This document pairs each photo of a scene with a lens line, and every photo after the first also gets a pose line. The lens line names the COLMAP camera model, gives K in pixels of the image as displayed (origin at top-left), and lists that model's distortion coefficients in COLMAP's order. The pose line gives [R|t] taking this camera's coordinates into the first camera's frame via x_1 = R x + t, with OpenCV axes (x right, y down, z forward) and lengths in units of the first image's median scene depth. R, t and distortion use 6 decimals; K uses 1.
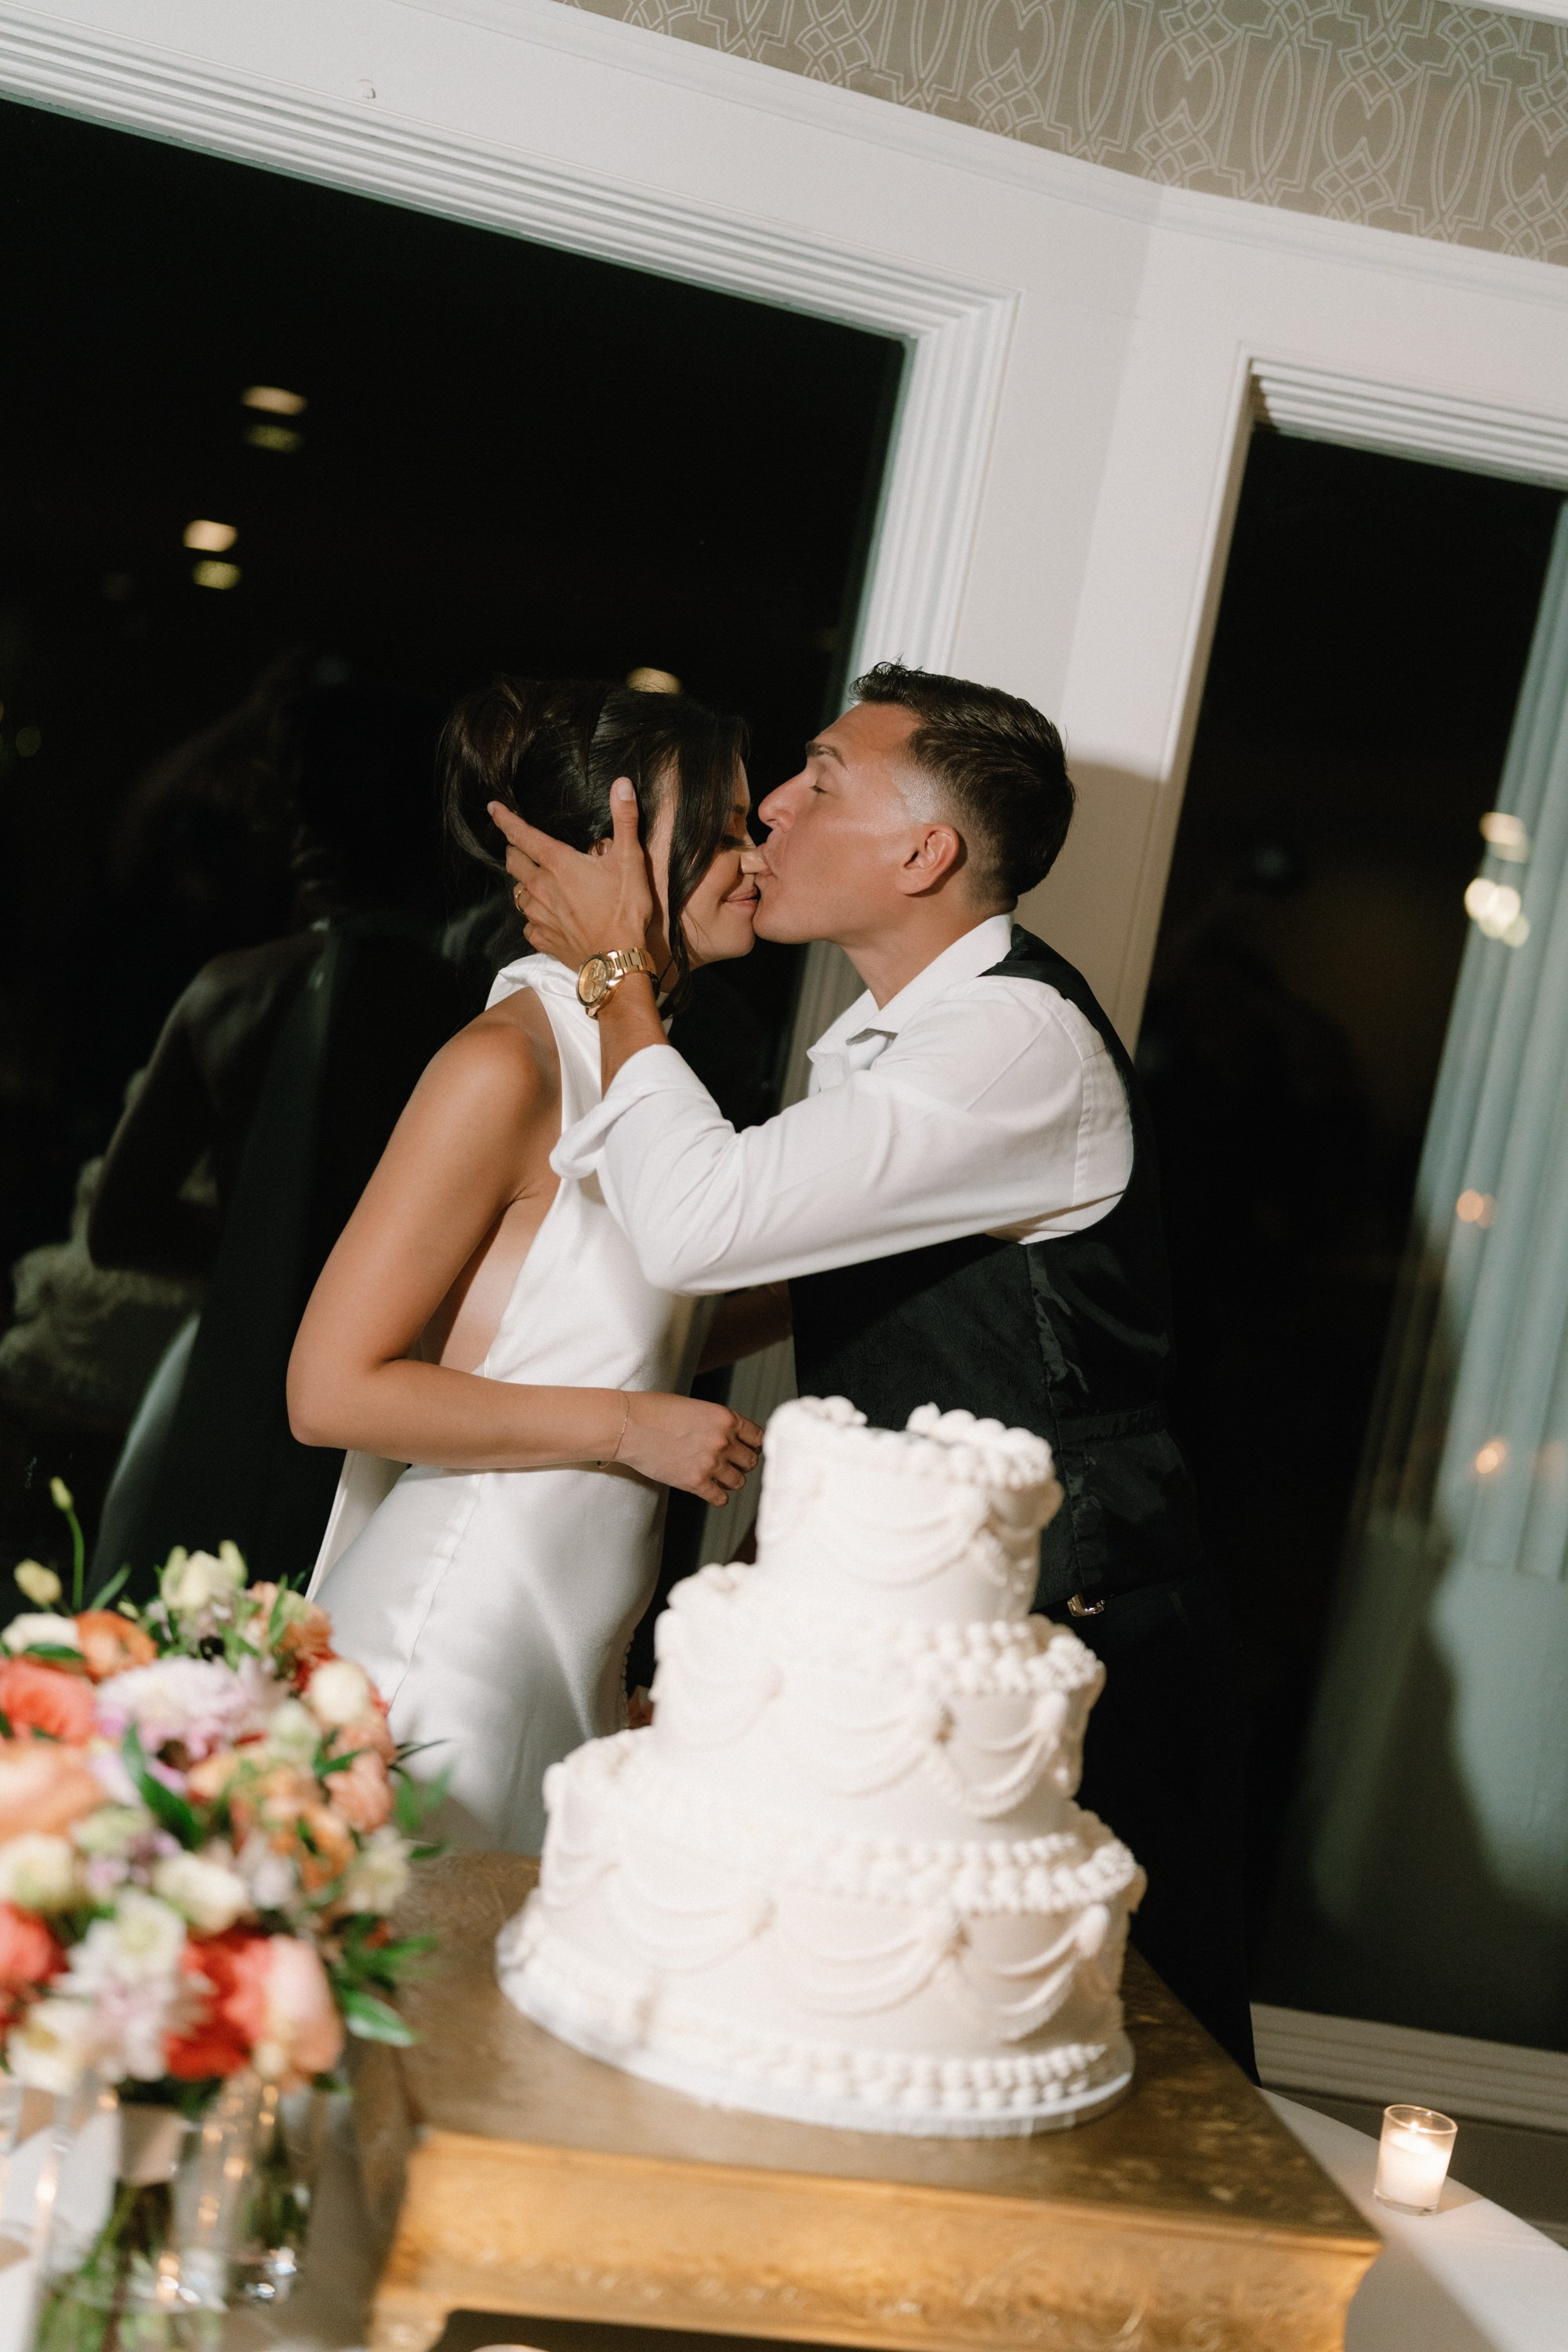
lens RADIAL K [[3305.5, 0, 791.2], [0, 3305.5, 1169.1], [0, 0, 1]] dist [0.023660, 0.000000]
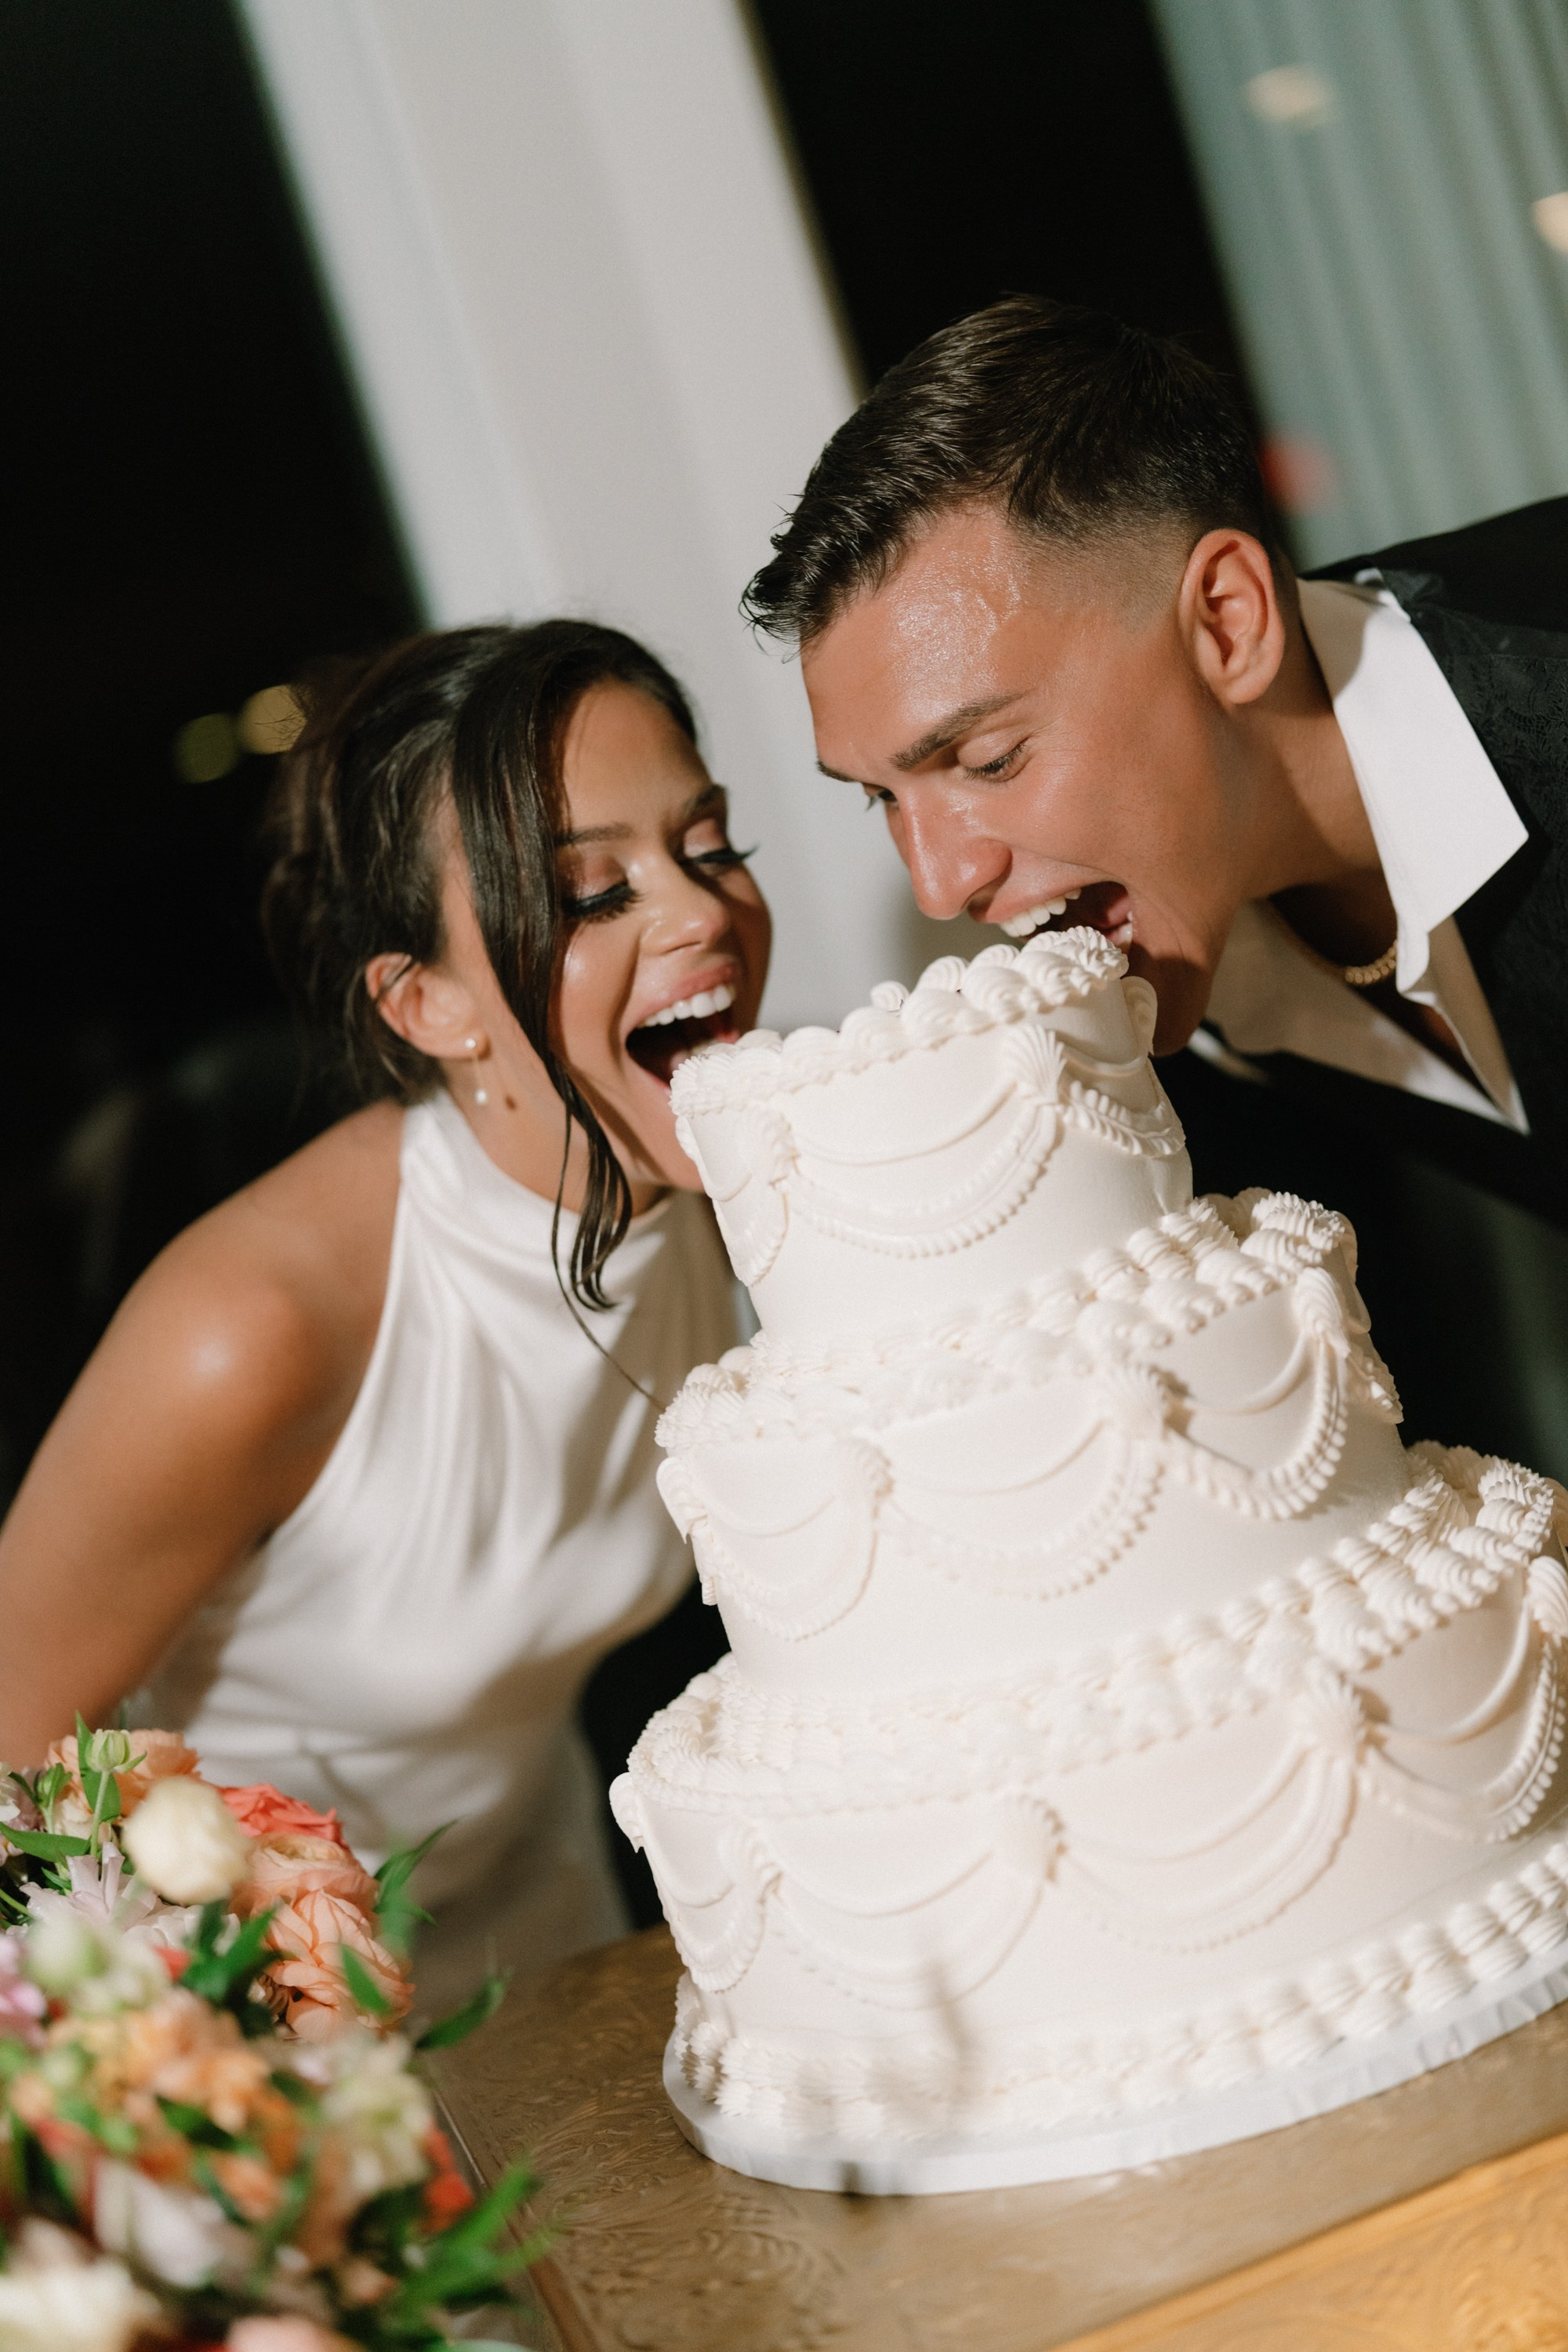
lens RADIAL K [[3305.5, 0, 778.6], [0, 3305.5, 1167.7], [0, 0, 1]] dist [0.023660, 0.000000]
pose [[0.887019, -0.460378, 0.035353, -0.015788], [0.459934, 0.887721, 0.020305, 0.087786], [-0.040732, -0.001751, 0.999169, 0.421109]]
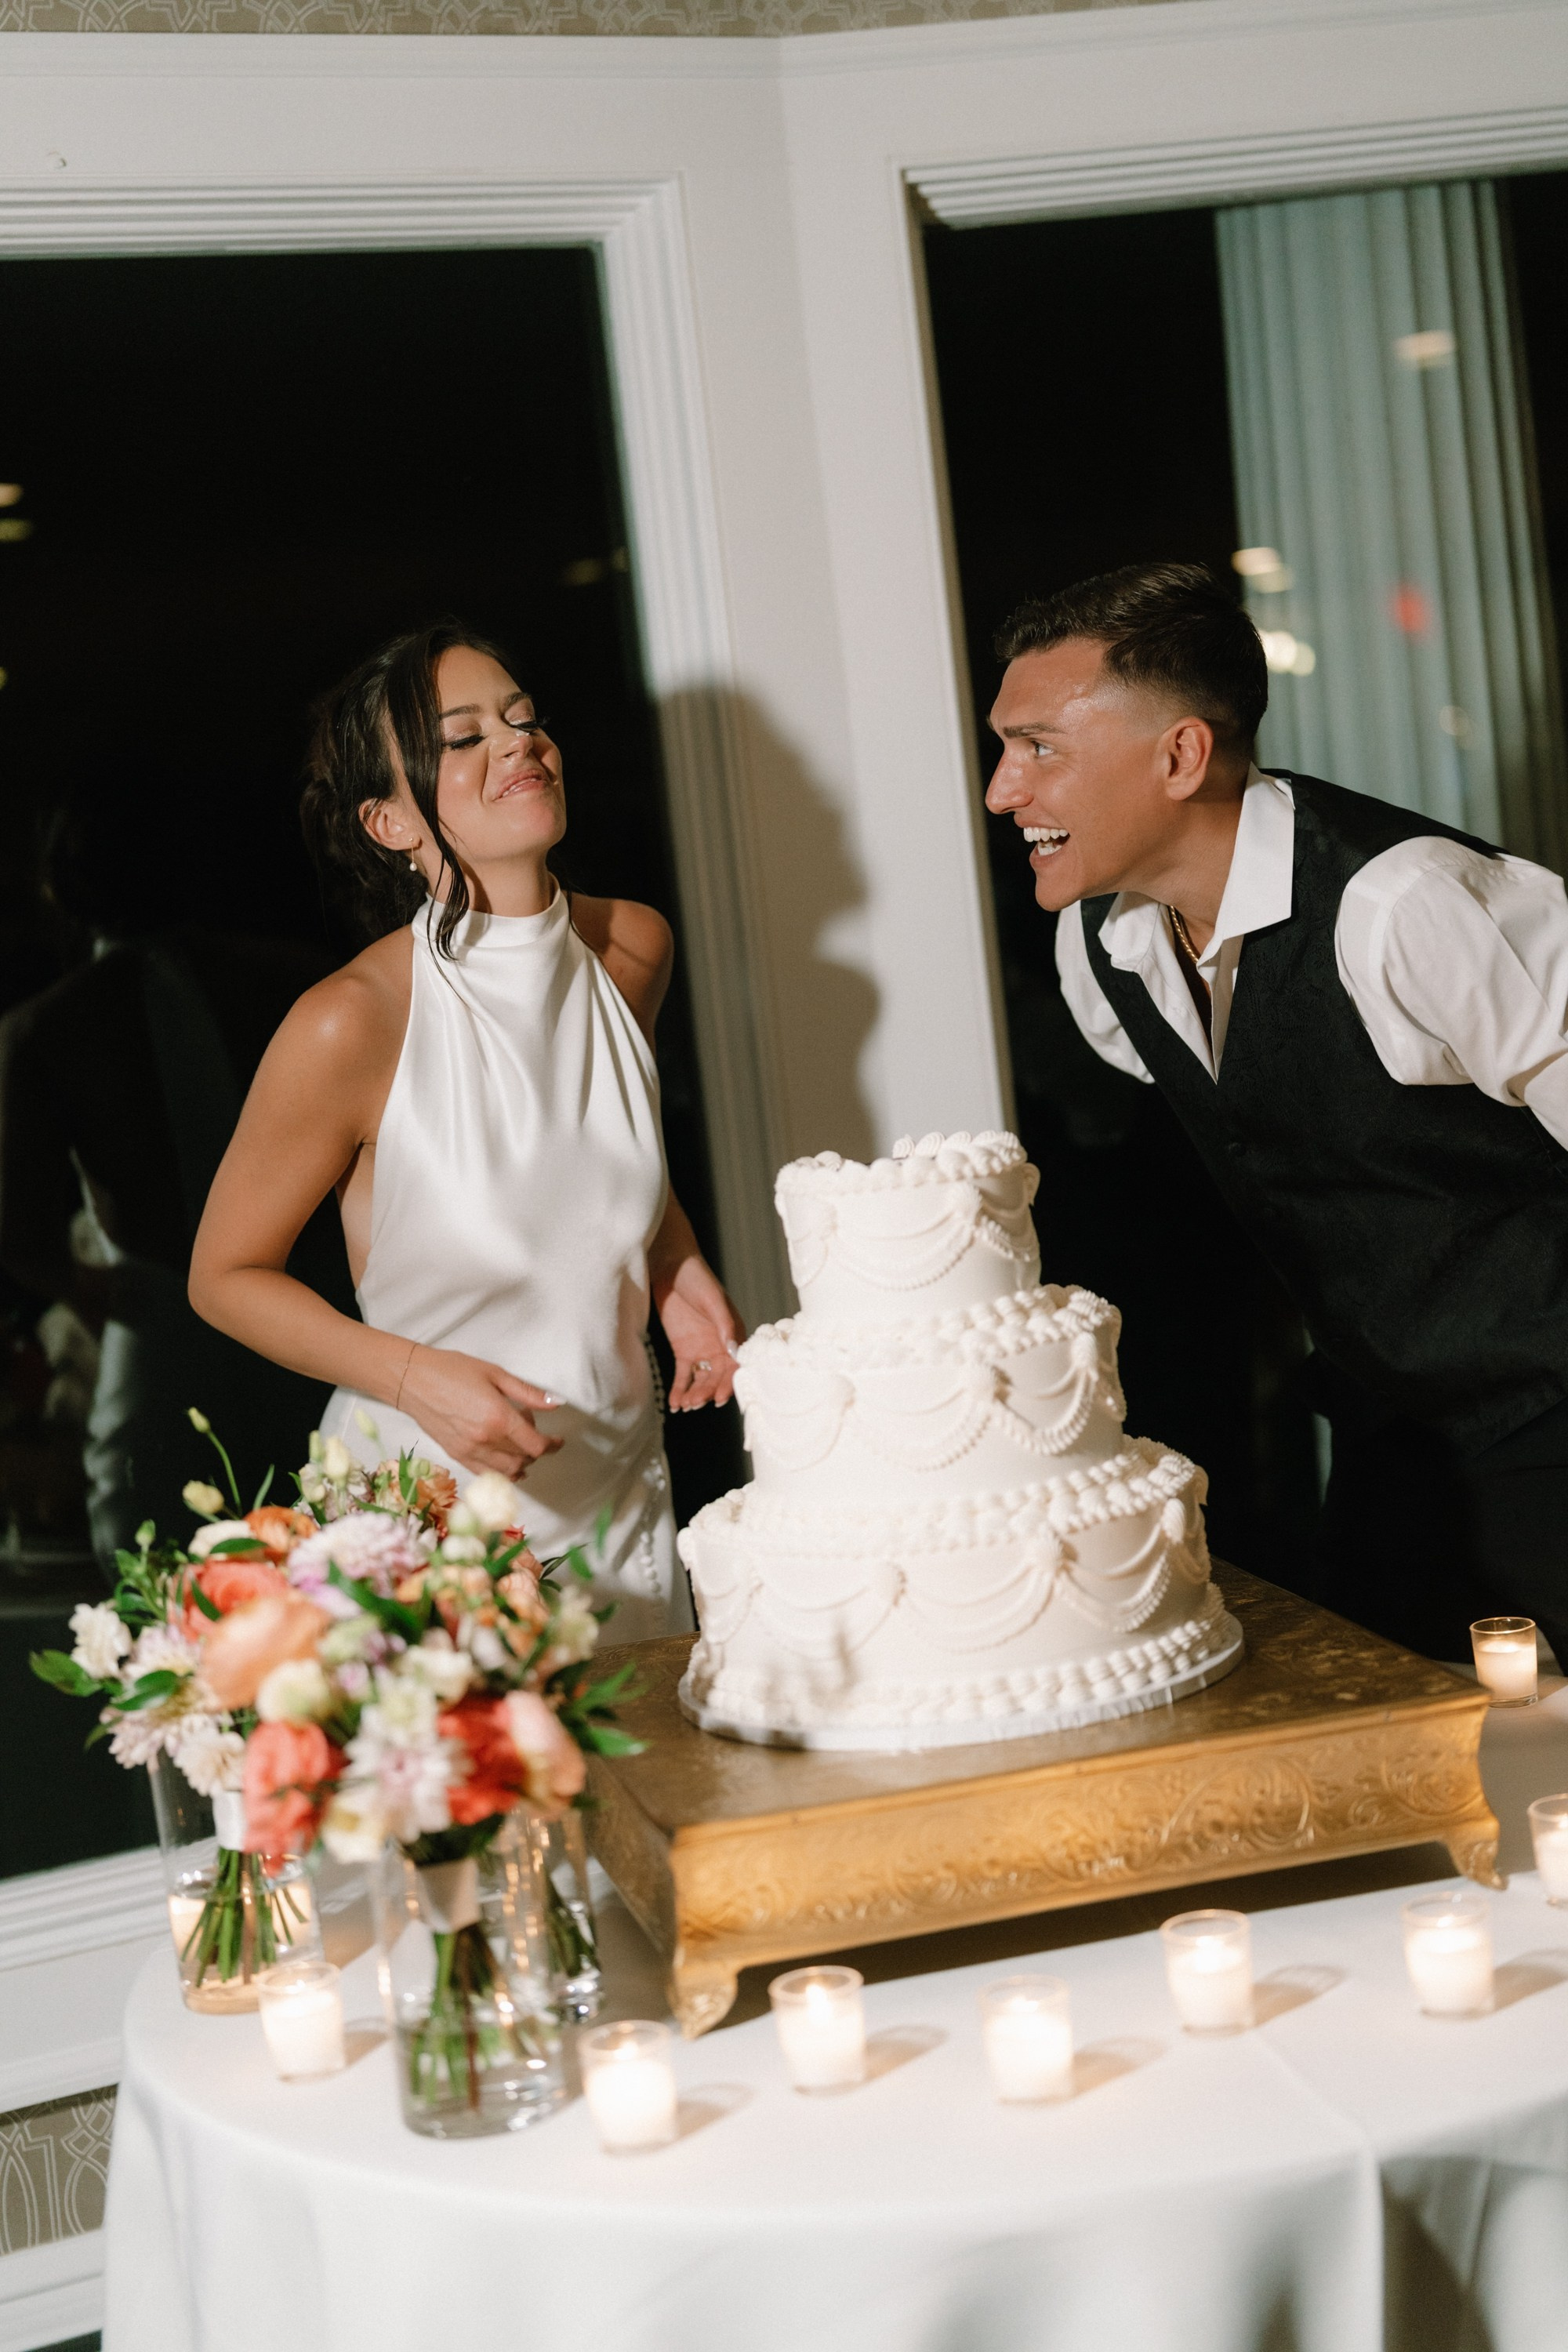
lens RADIAL K [[3305.5, 0, 743.9], [0, 3305.5, 1181.1], [0, 0, 1]] dist [0.023660, 0.000000]
pose [[0.956636, -0.291012, 0.012660, -0.031893], [0.290638, 0.956502, 0.025168, 0.045576], [-0.019434, -0.020397, 0.999603, -0.138367]]
